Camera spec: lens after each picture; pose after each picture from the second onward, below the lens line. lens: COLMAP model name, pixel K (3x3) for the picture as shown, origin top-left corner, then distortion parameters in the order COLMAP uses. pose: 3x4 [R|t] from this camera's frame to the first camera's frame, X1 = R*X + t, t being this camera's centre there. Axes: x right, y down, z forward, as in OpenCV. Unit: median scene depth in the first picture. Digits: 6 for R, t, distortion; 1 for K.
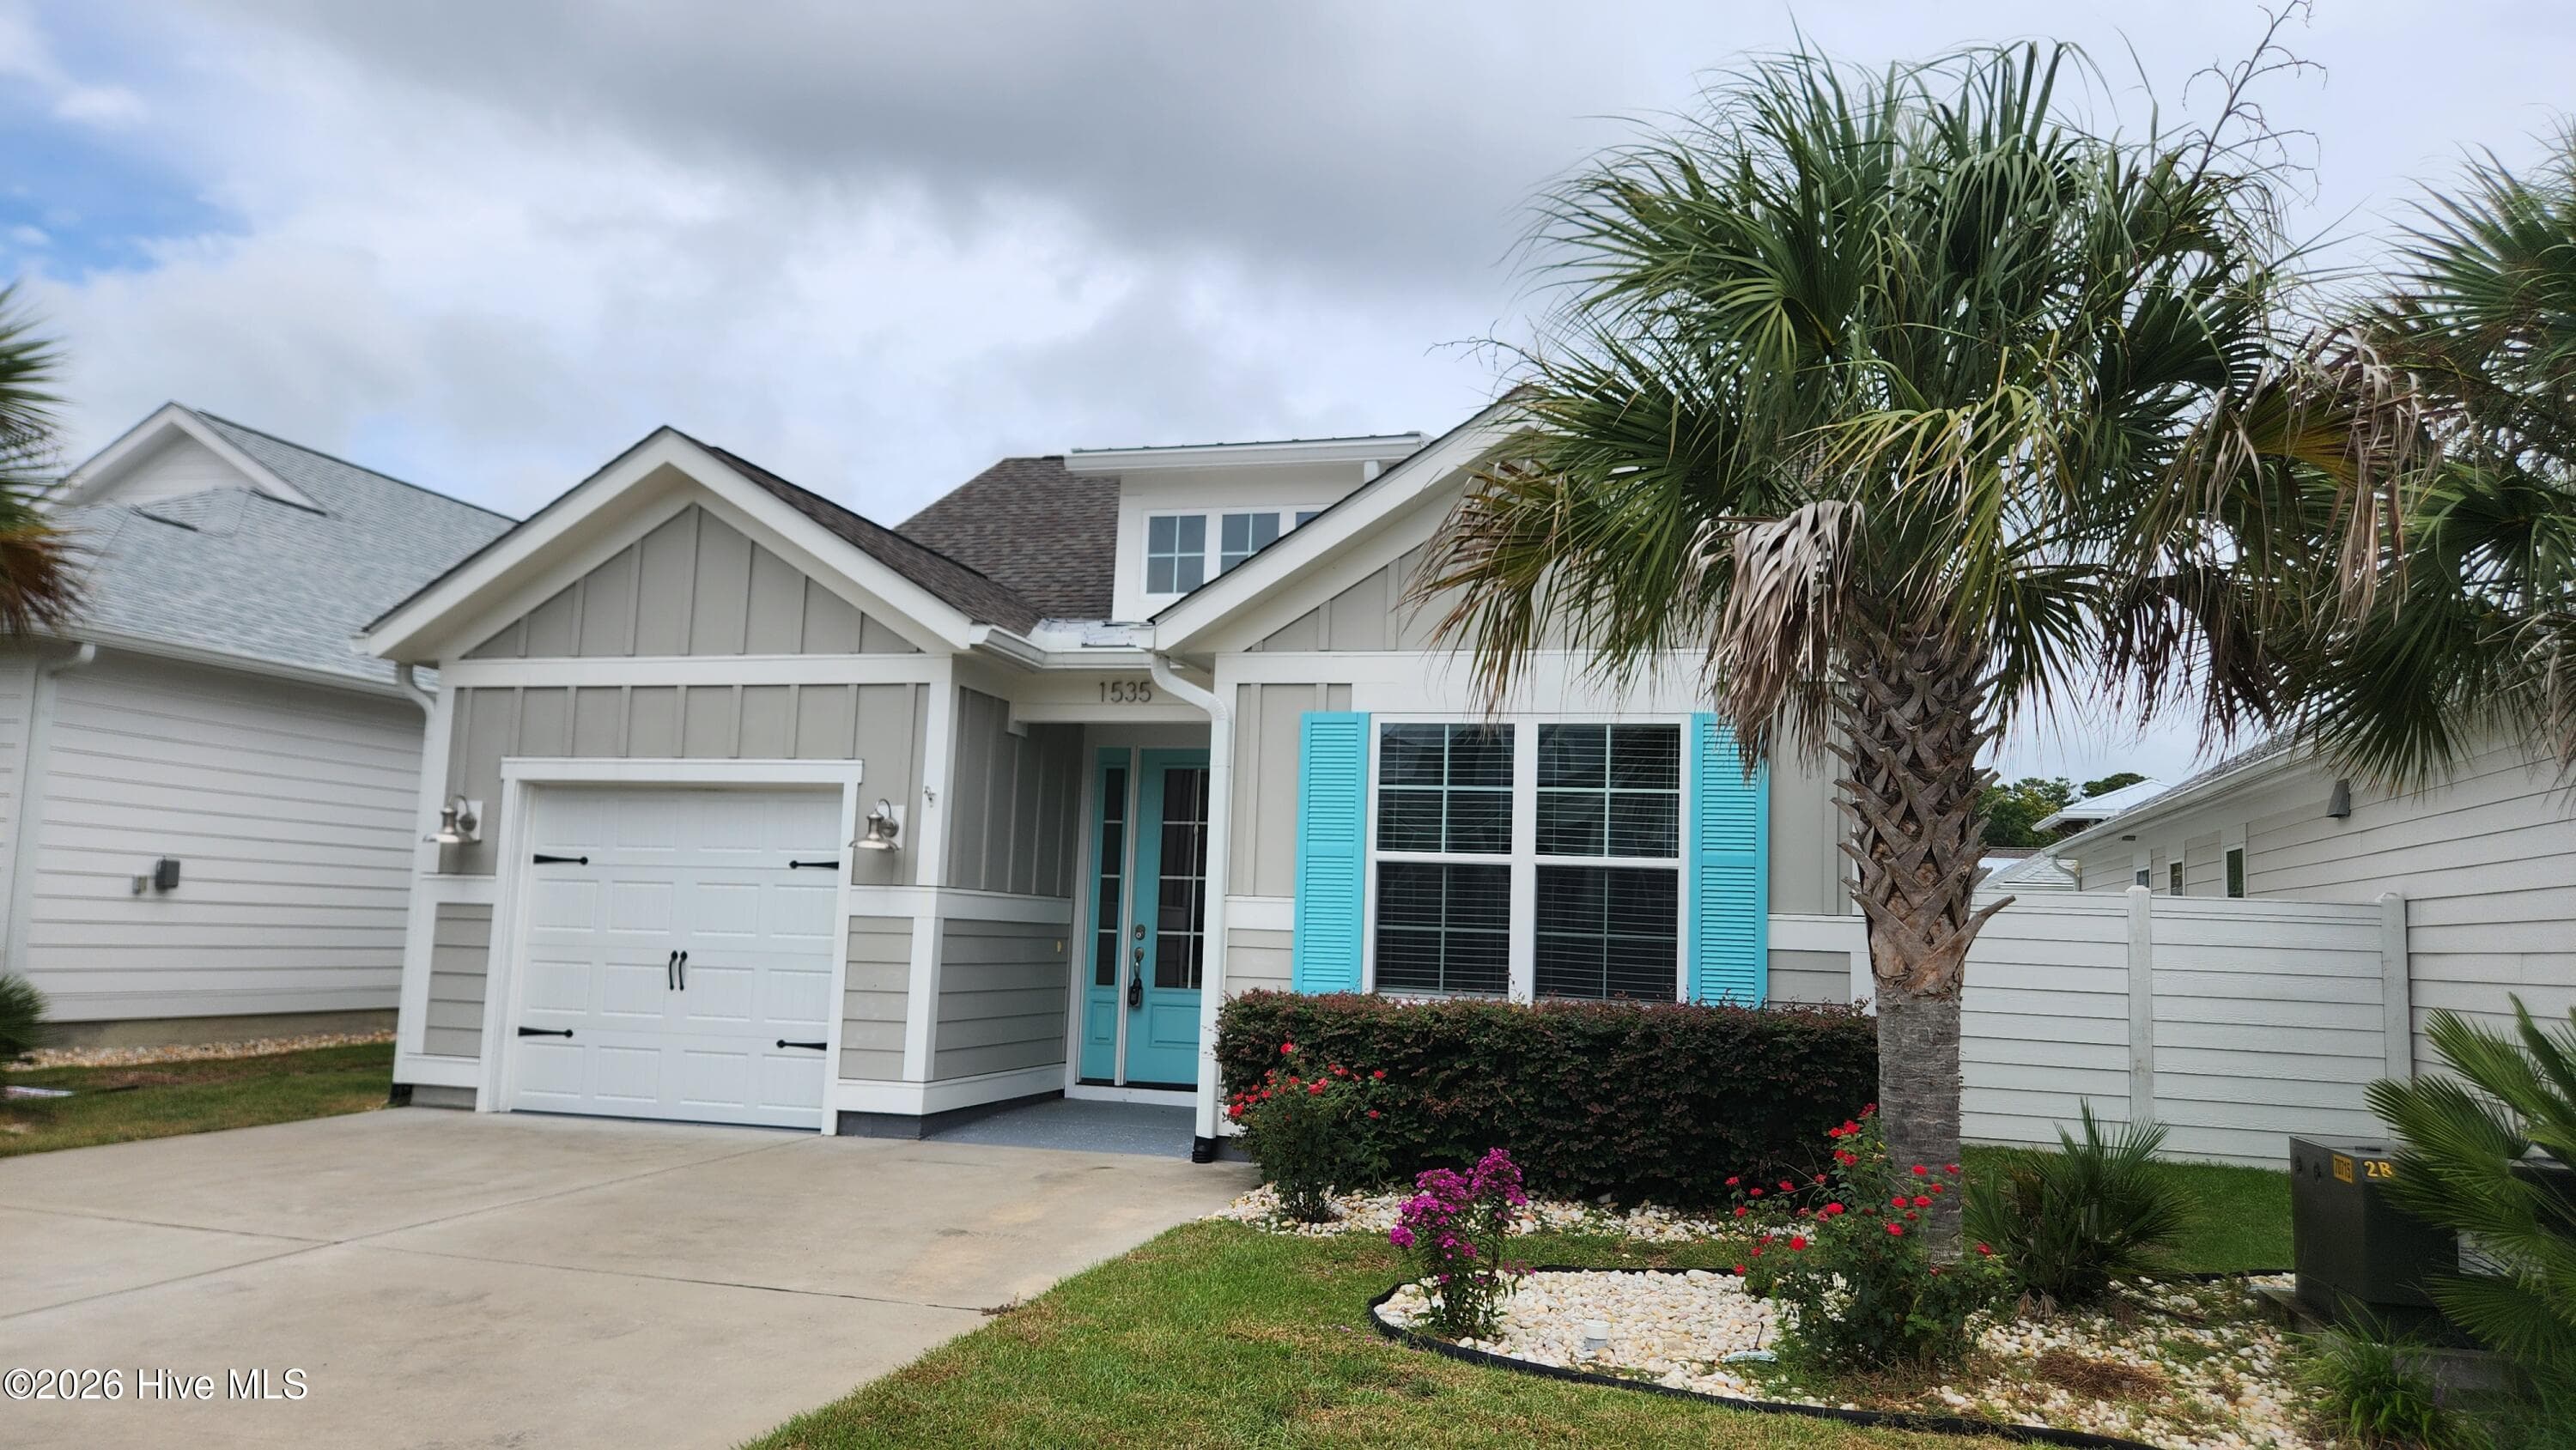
lens RADIAL K [[1676.1, 0, 1323.8], [0, 1676.1, 758.9], [0, 0, 1]] dist [0.041274, -0.005196]
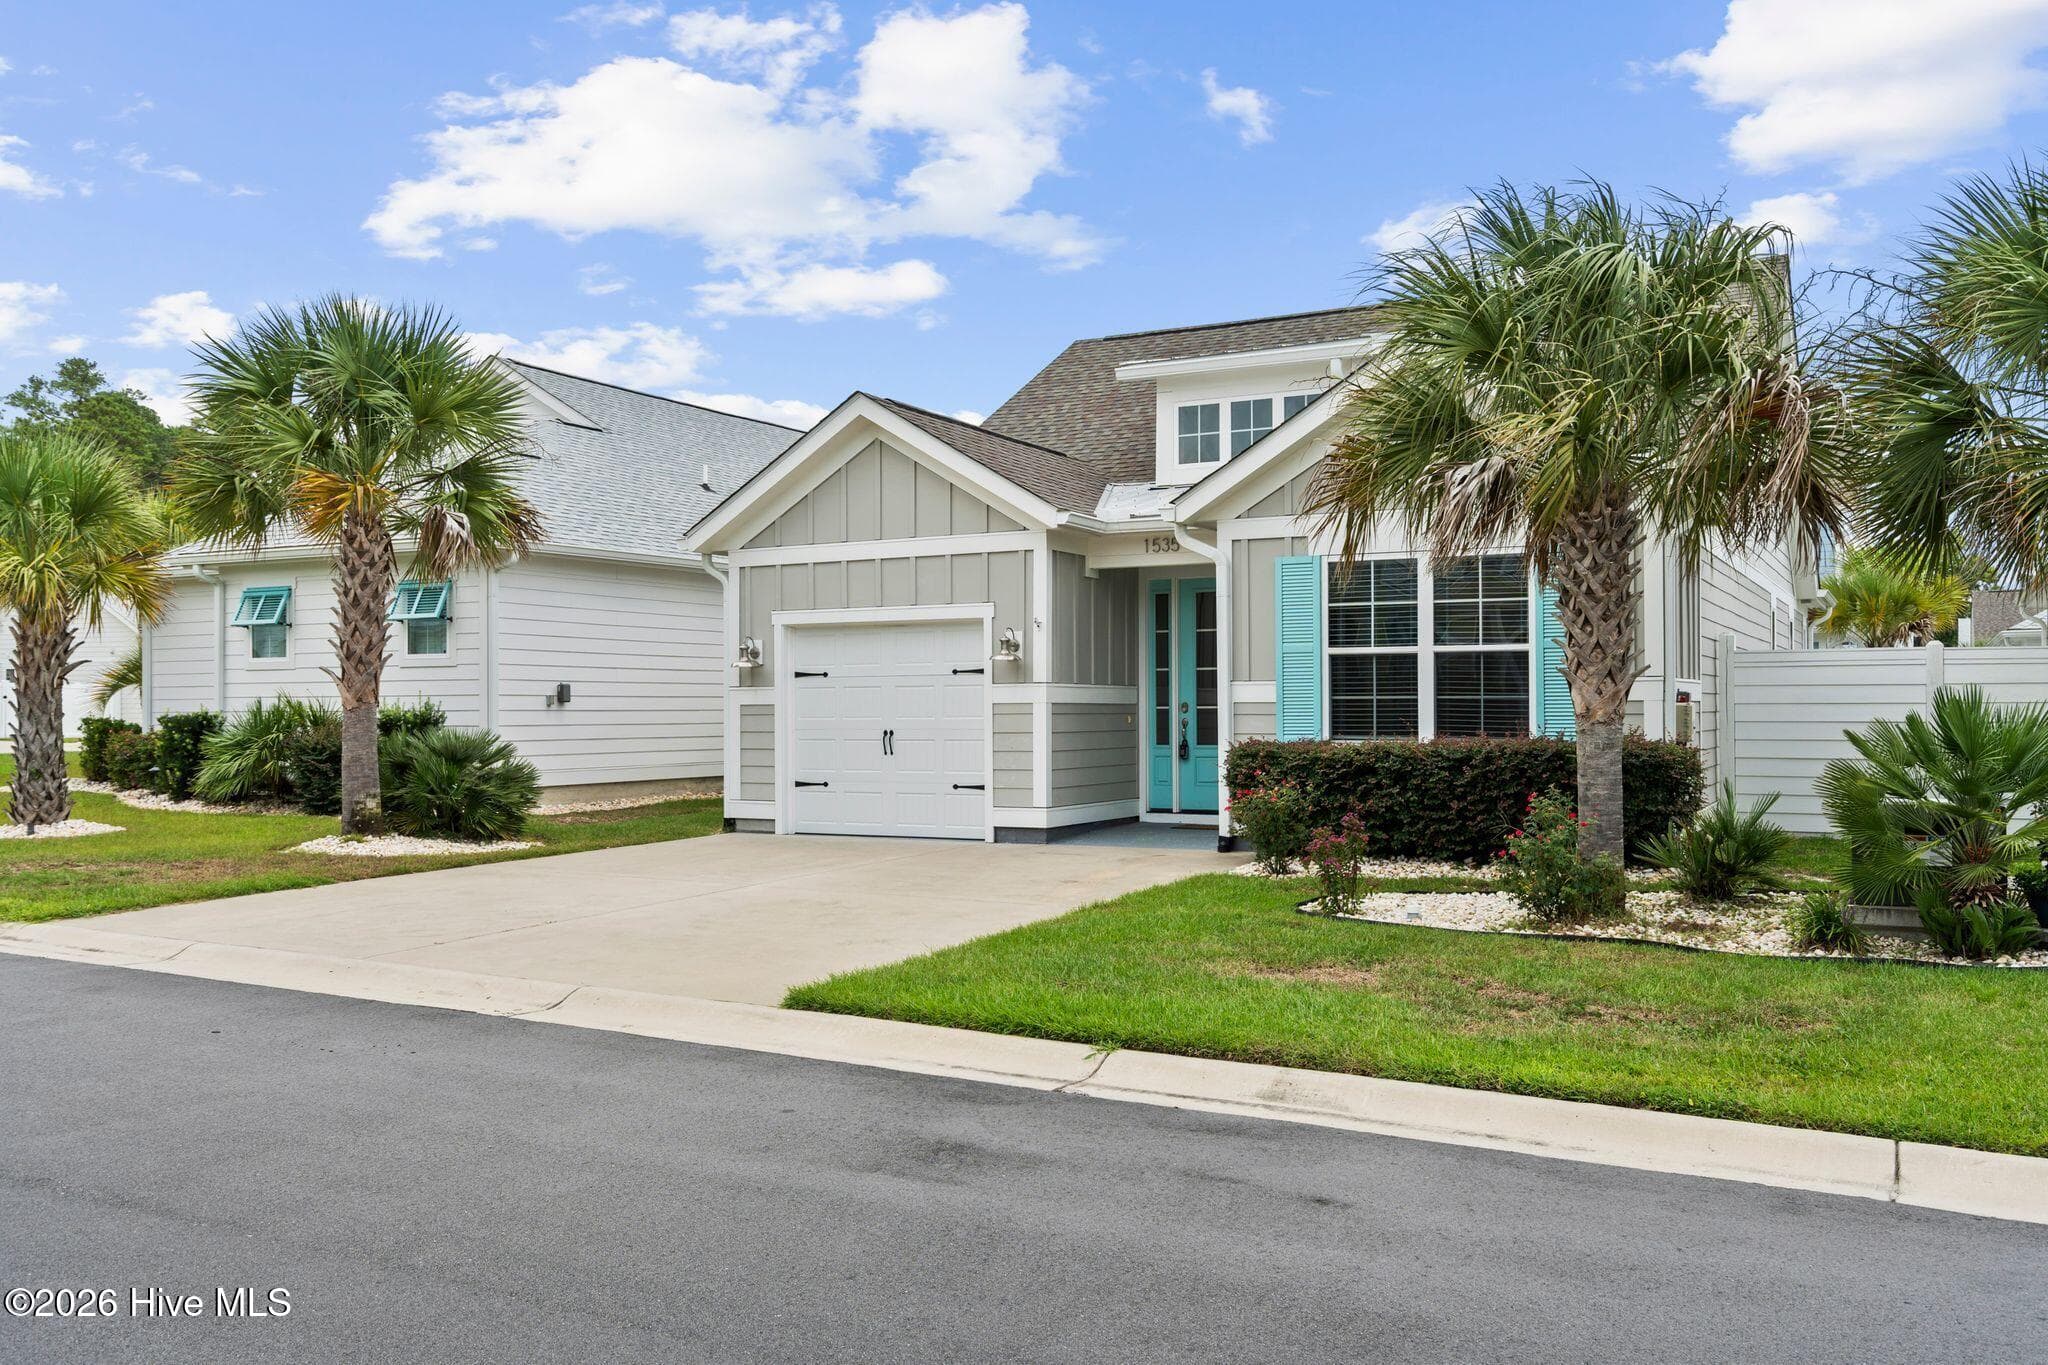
lens RADIAL K [[1704.4, 0, 1019.6], [0, 1704.4, 670.3], [0, 0, 1]] dist [0.007845, -0.001928]
pose [[0.971342, -0.044043, -0.233570, 0.111322], [0.062279, 0.995510, 0.071280, -0.048090], [0.229381, -0.083784, 0.969724, -0.520041]]
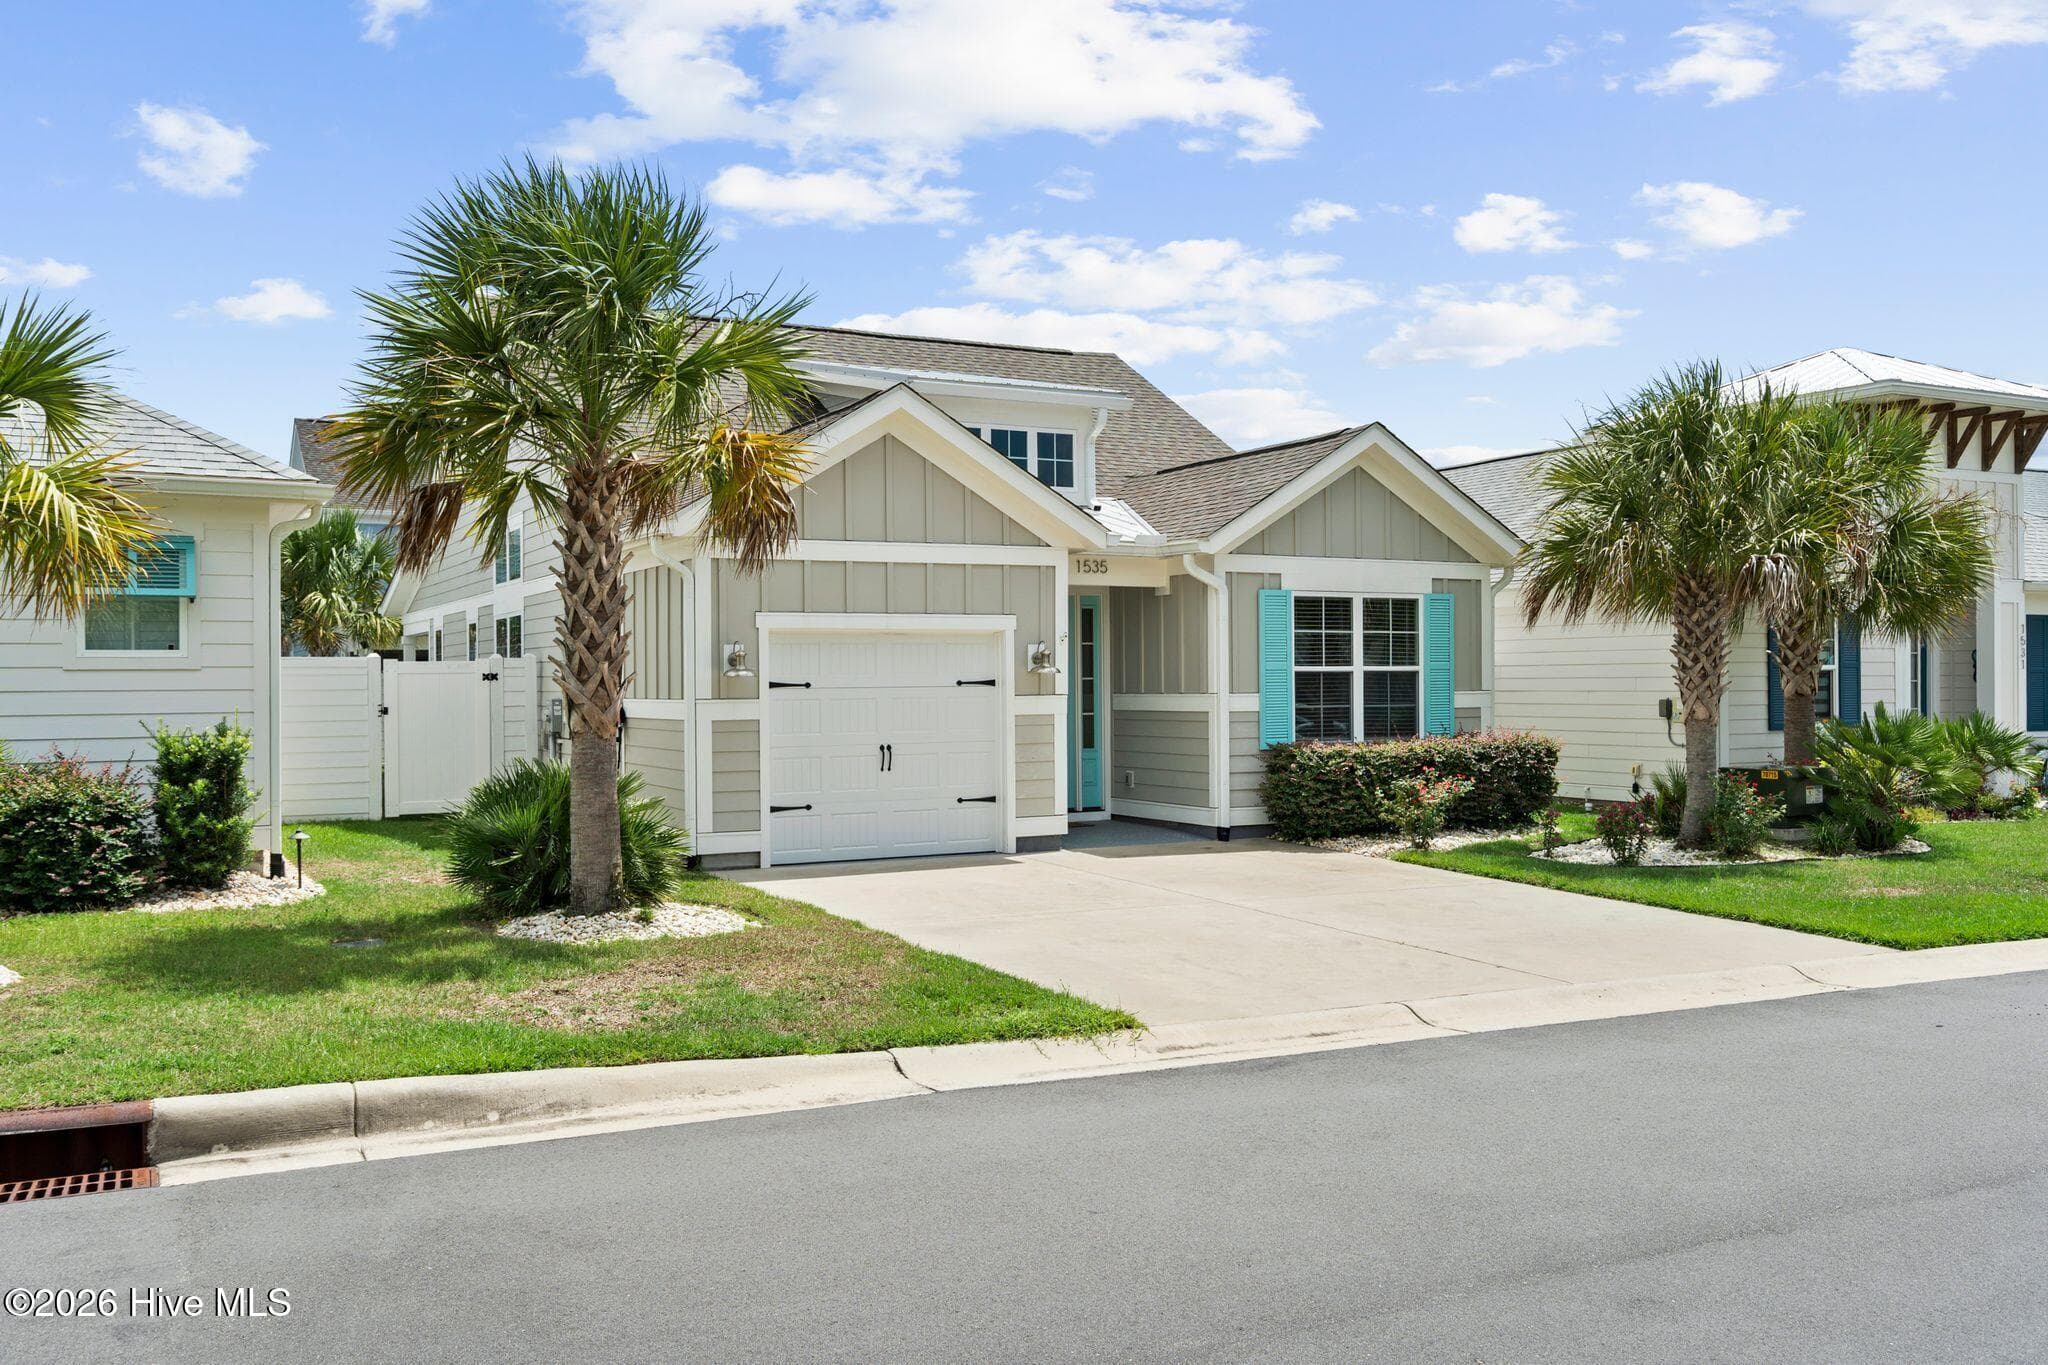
lens RADIAL K [[1704.4, 0, 1024.8], [0, 1704.4, 690.7], [0, 0, 1]] dist [0.007845, -0.001928]
pose [[0.751590, -0.042944, 0.658231, -1.326633], [-0.032194, 0.994301, 0.101631, -0.091672], [-0.658844, -0.097576, 0.745924, -0.188062]]
